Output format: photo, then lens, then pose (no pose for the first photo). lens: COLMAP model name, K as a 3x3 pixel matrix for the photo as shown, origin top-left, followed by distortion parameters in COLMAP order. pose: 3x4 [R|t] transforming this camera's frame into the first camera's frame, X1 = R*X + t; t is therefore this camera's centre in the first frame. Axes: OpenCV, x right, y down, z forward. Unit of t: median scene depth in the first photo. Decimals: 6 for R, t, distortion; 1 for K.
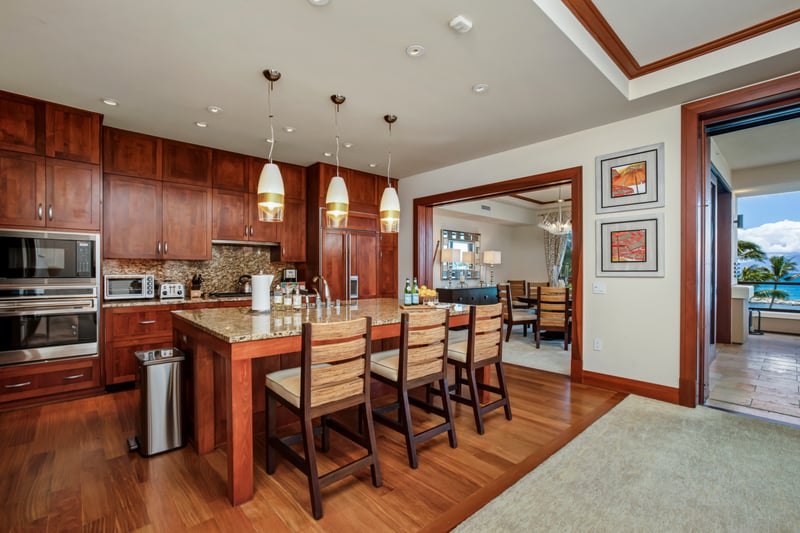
lens RADIAL K [[366.7, 0, 416.6], [0, 366.7, 272.4], [0, 0, 1]] dist [-0.020244, 0.003247]
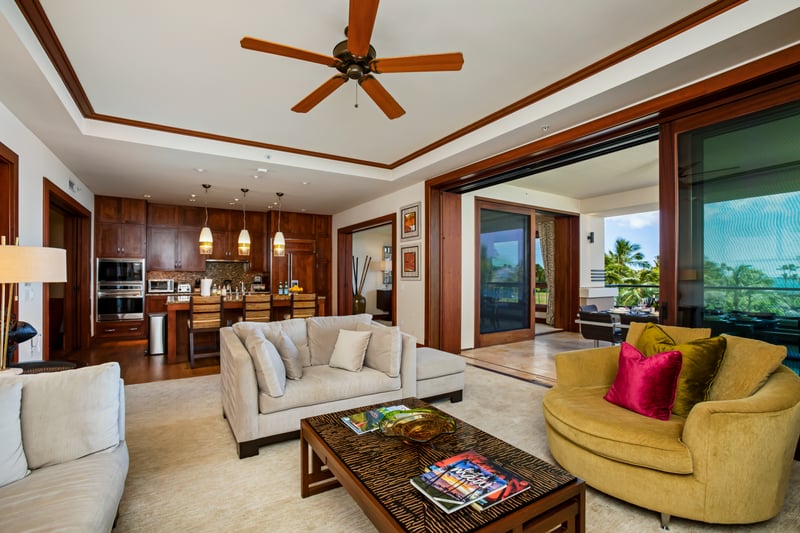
lens RADIAL K [[366.7, 0, 398.7], [0, 366.7, 270.6], [0, 0, 1]] dist [-0.020244, 0.003247]
pose [[0.980392, -0.006683, -0.196943, 0.865662], [0.002462, 0.999762, -0.021673, 0.004732], [0.197041, 0.020763, 0.980175, -0.670178]]
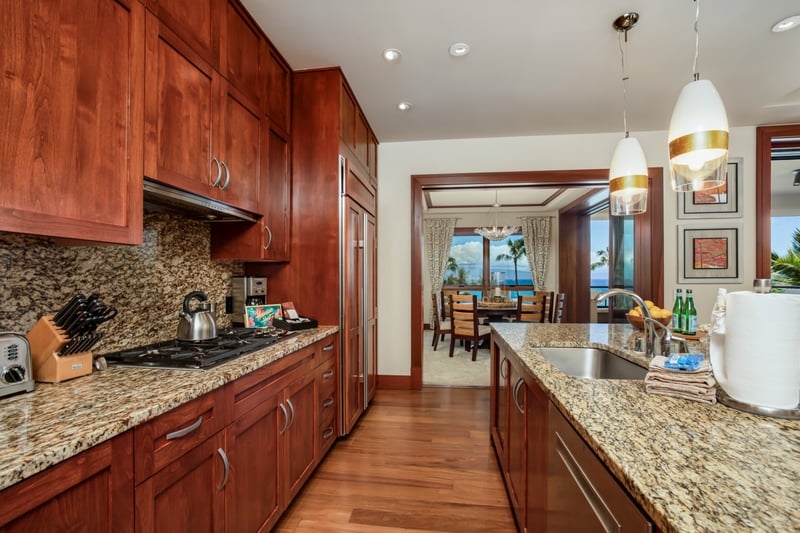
lens RADIAL K [[366.7, 0, 409.4], [0, 366.7, 279.5], [0, 0, 1]] dist [-0.020244, 0.003247]
pose [[0.777429, -0.005360, 0.628947, -0.713797], [0.007366, 0.999973, -0.000583, -0.004472], [-0.628927, 0.005086, 0.777448, 0.744657]]
